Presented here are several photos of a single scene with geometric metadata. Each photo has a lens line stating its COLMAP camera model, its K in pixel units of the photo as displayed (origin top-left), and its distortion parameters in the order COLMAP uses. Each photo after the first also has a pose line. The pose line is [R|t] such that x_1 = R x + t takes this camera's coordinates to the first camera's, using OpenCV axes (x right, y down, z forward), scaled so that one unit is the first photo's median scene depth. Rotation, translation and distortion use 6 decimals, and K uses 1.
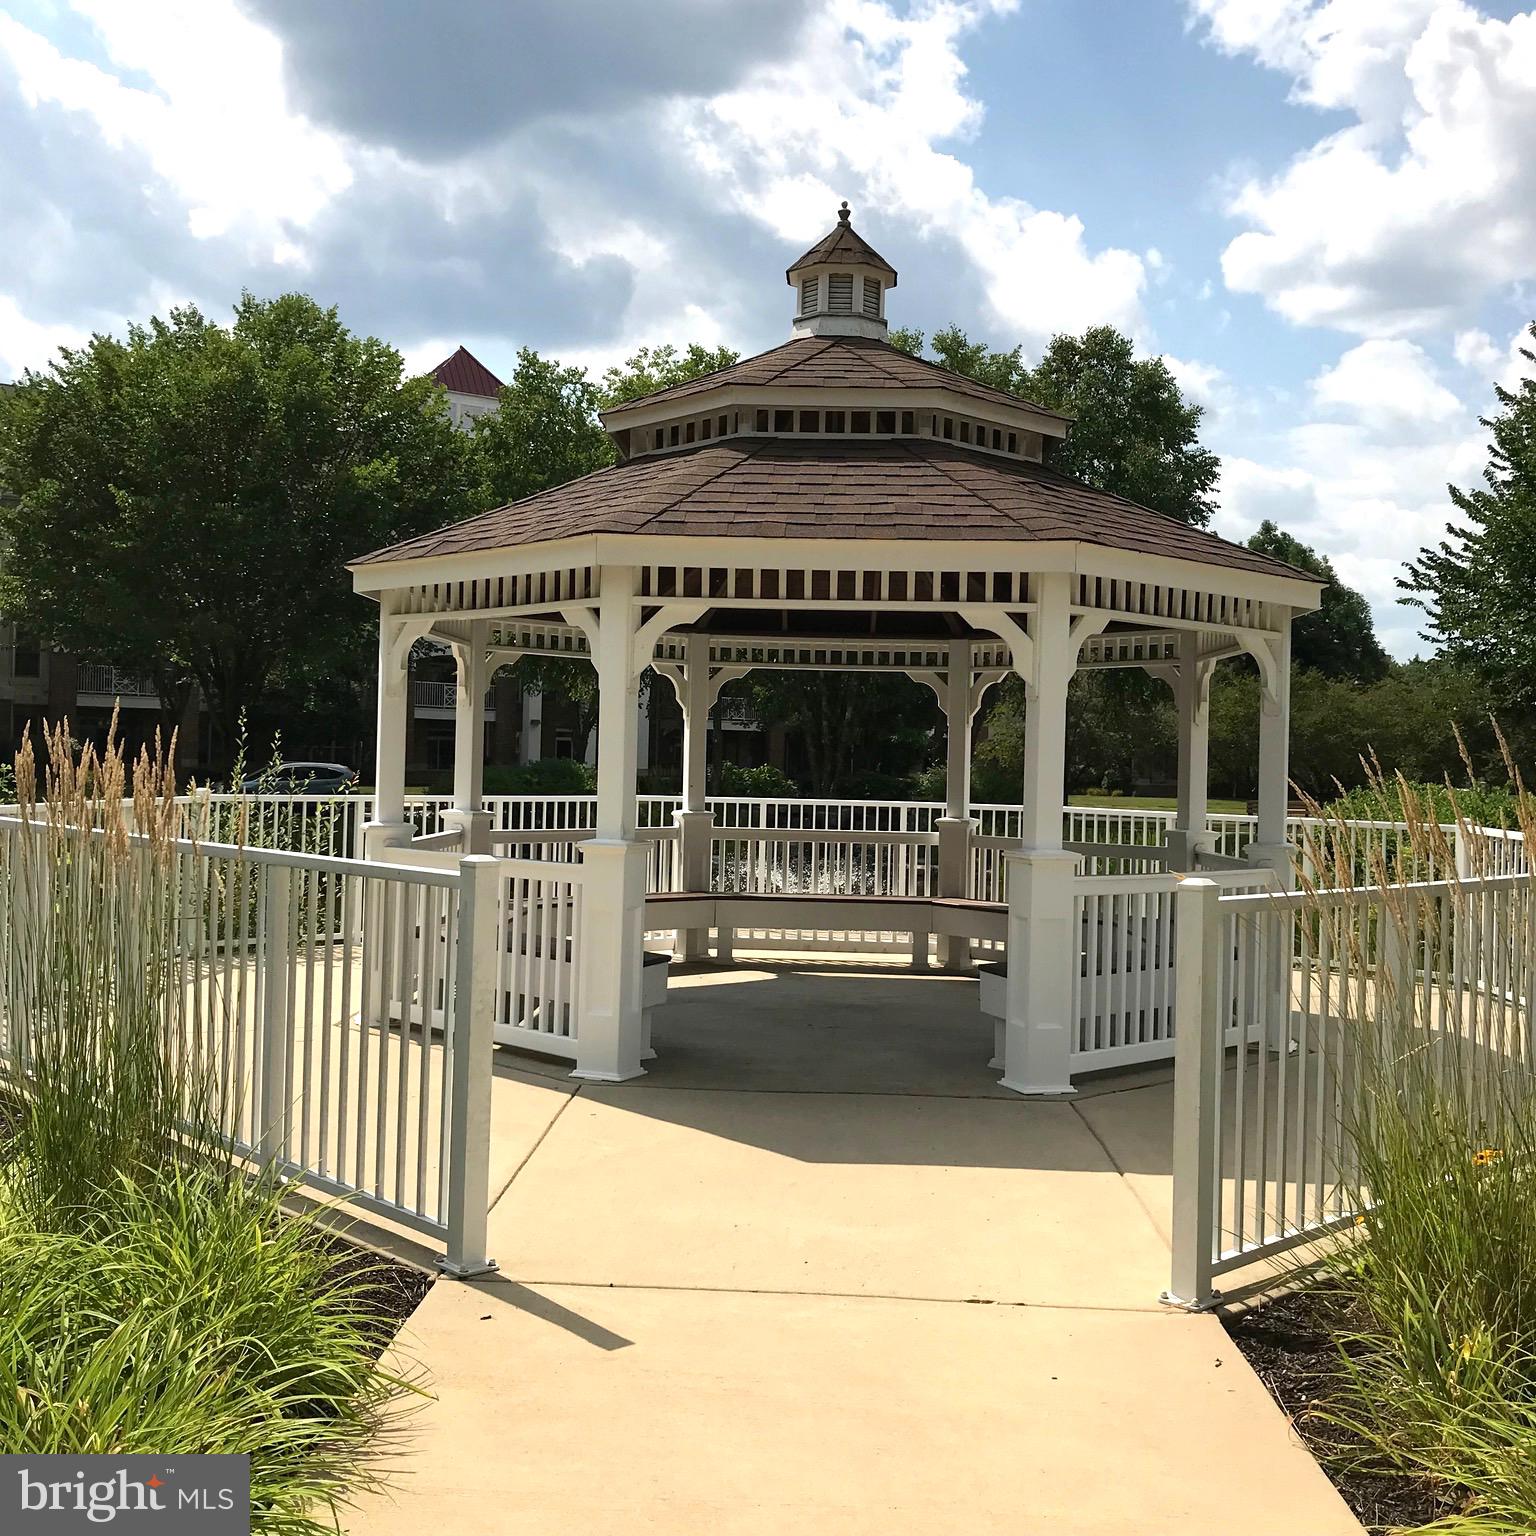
lens RADIAL K [[1753.3, 0, 768.0], [0, 1753.3, 768.0], [0, 0, 1]] dist [-0.002163, 0.004893]
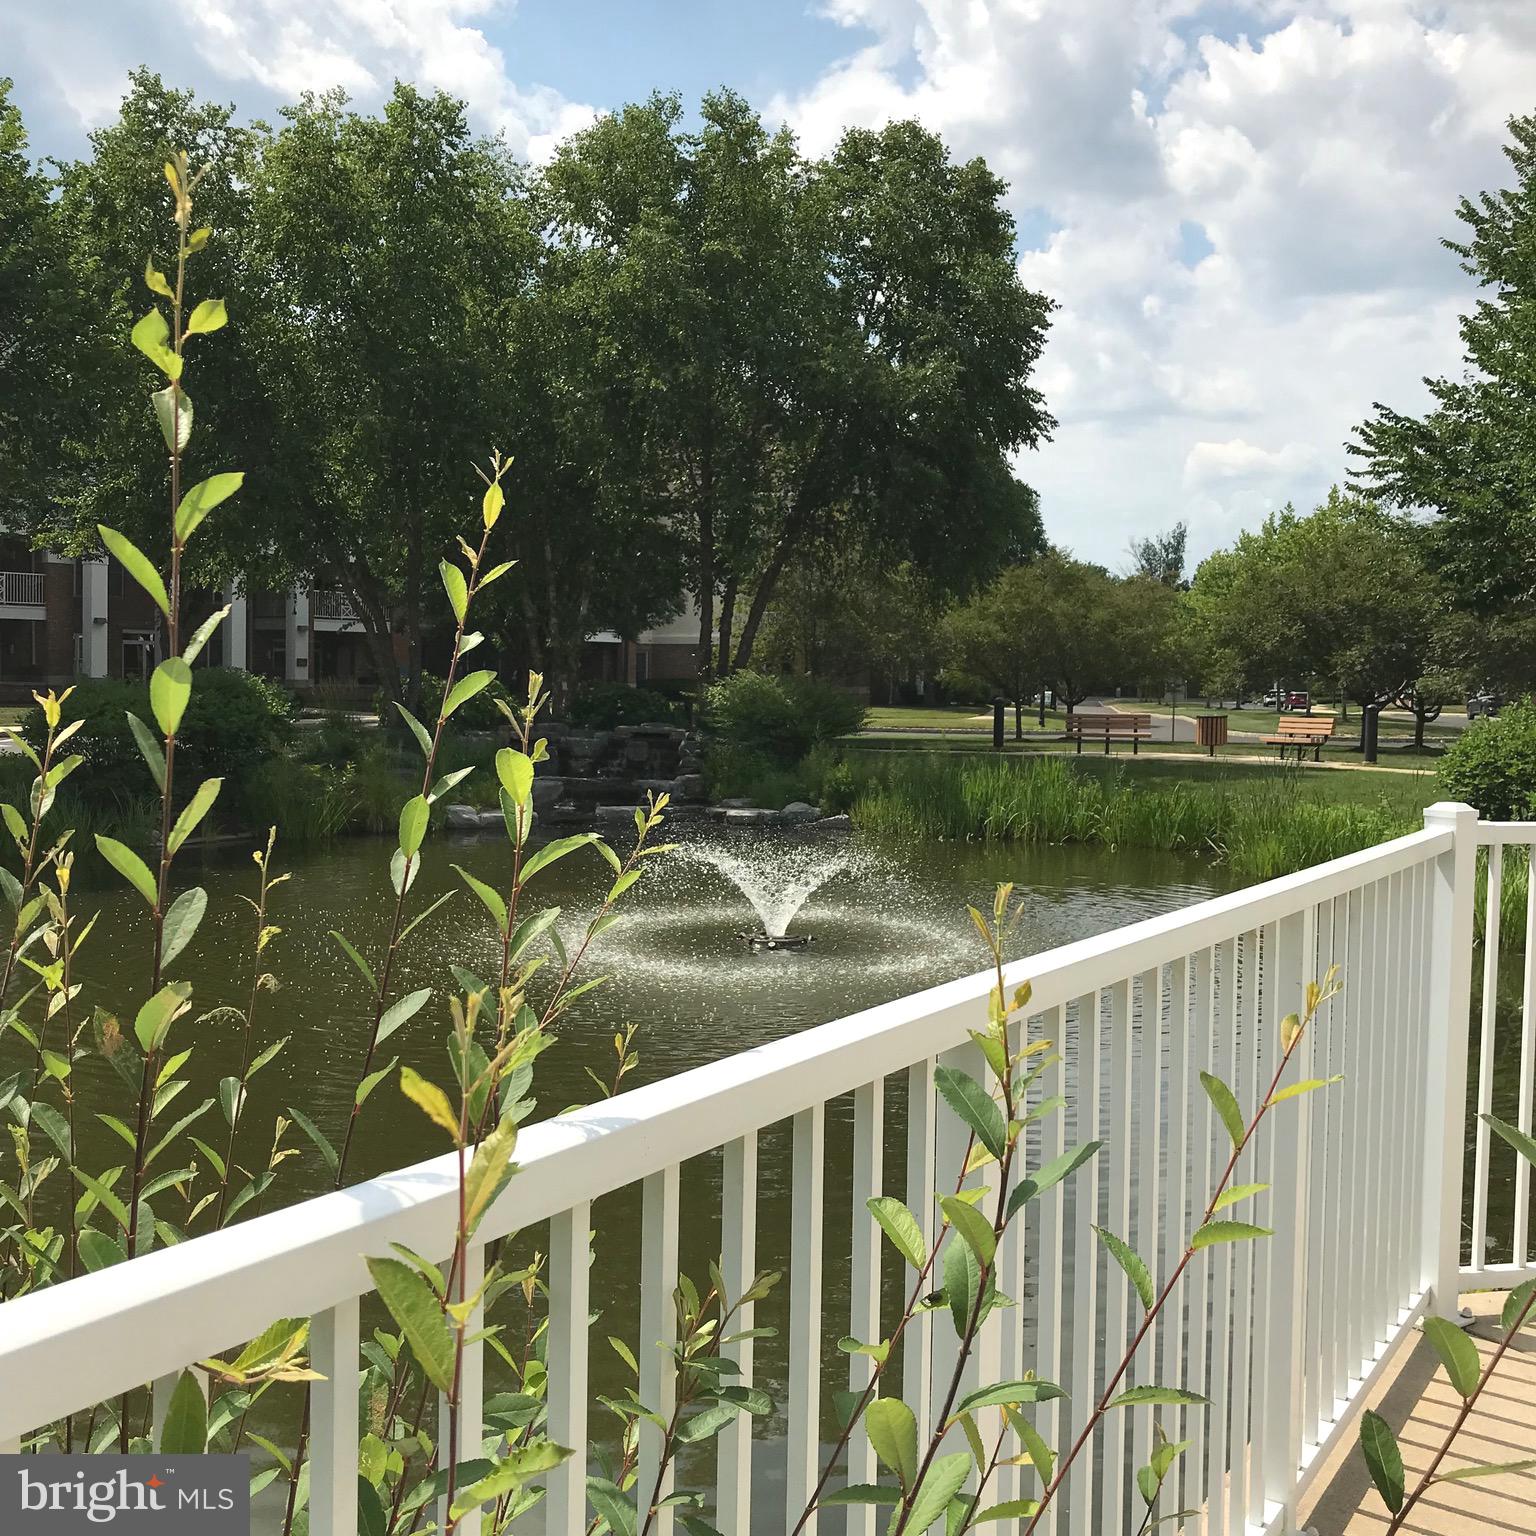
lens RADIAL K [[1753.3, 0, 768.0], [0, 1753.3, 768.0], [0, 0, 1]] dist [-0.002163, 0.004893]
pose [[0.964906, -0.012607, 0.262292, -0.084206], [-0.002382, 0.998386, 0.056750, -0.005419], [-0.262584, -0.055383, 0.963319, 0.256325]]
